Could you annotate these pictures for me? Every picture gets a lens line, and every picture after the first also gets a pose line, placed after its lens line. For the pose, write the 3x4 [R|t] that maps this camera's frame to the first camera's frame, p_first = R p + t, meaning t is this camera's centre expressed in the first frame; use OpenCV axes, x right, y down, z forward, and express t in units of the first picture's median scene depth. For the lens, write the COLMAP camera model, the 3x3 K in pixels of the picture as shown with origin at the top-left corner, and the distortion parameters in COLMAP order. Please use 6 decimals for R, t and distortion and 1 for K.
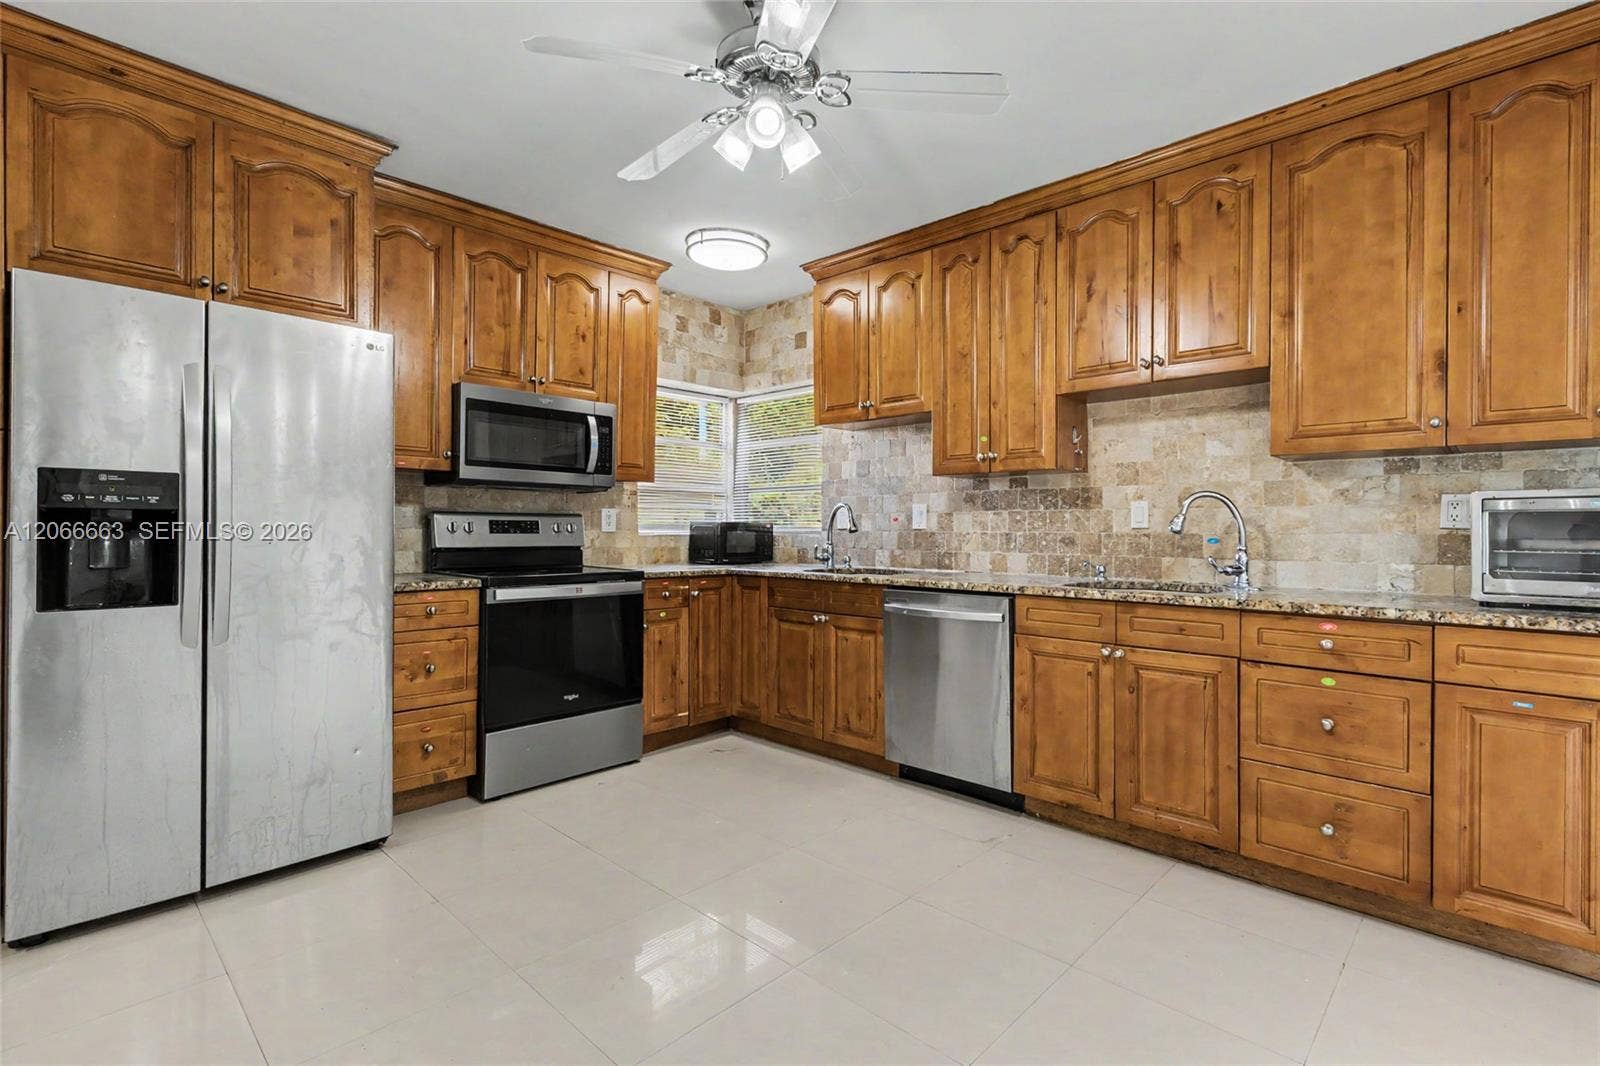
lens RADIAL K [[726.6, 0, 791.9], [0, 726.6, 530.2], [0, 0, 1]] dist [0.001103, 0.000443]
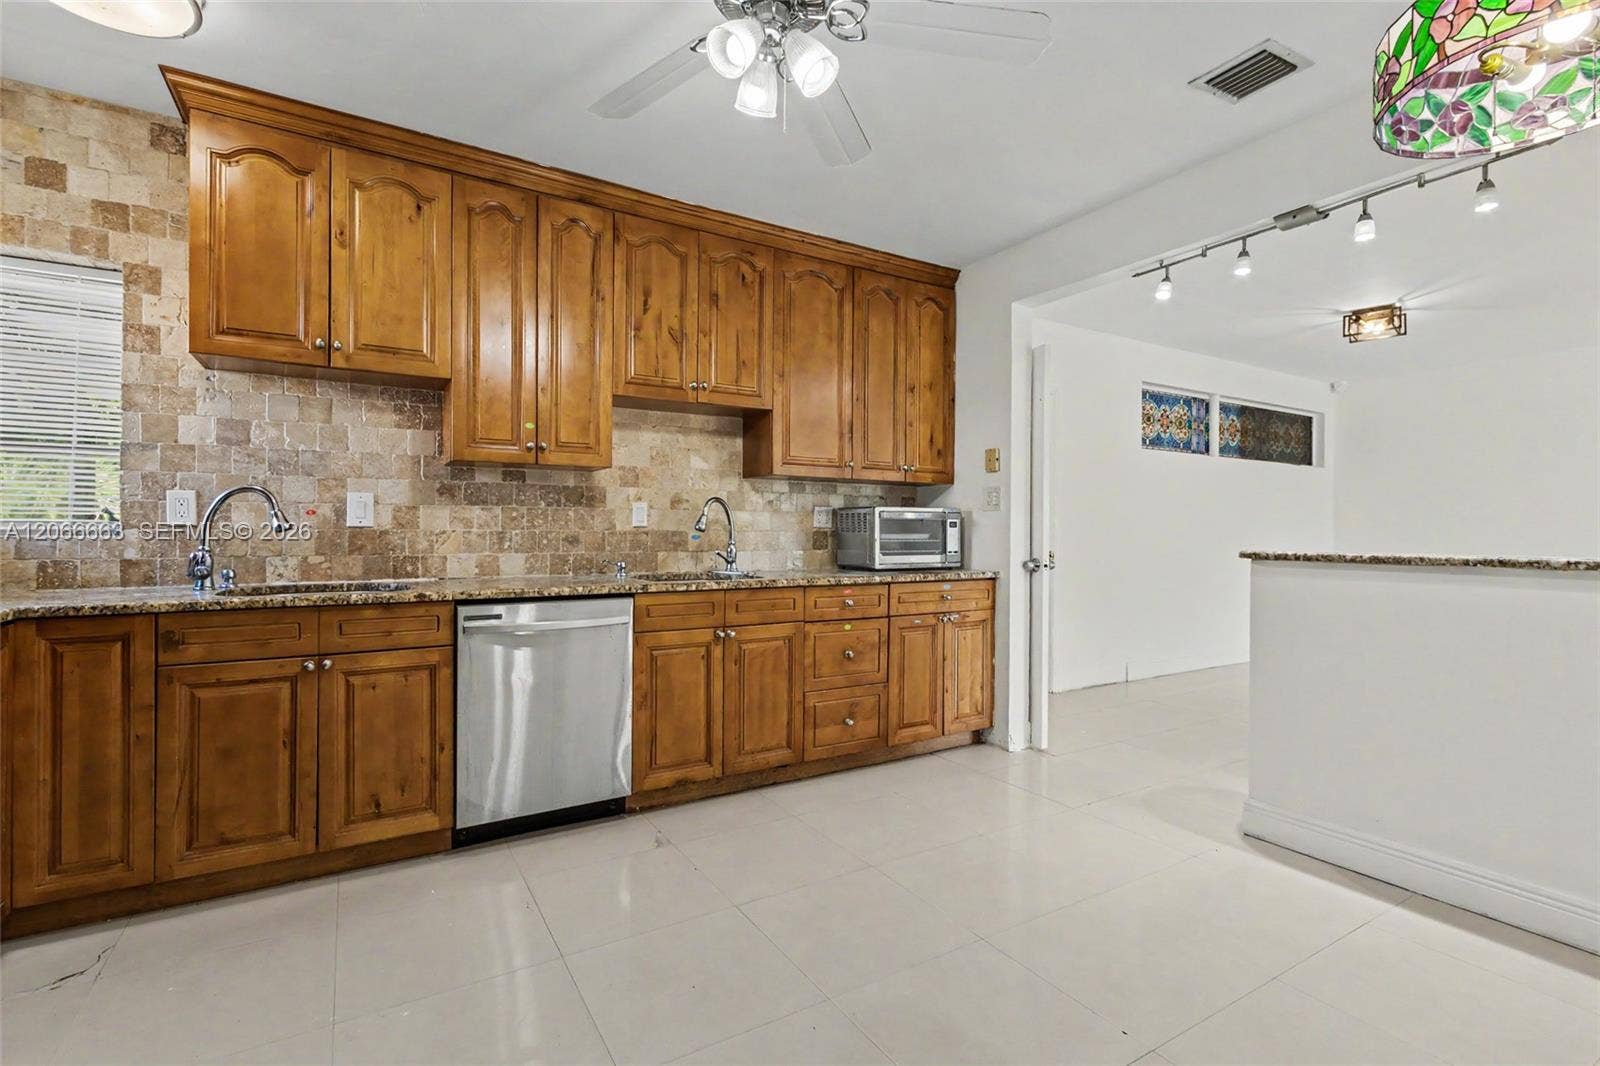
lens RADIAL K [[726.6, 0, 792.1], [0, 726.6, 531.7], [0, 0, 1]] dist [0.001103, 0.000443]
pose [[0.265743, -0.006749, 0.964020, -0.559991], [-0.002771, 0.999966, 0.007764, -0.004391], [-0.964040, -0.004735, 0.265715, 0.503513]]
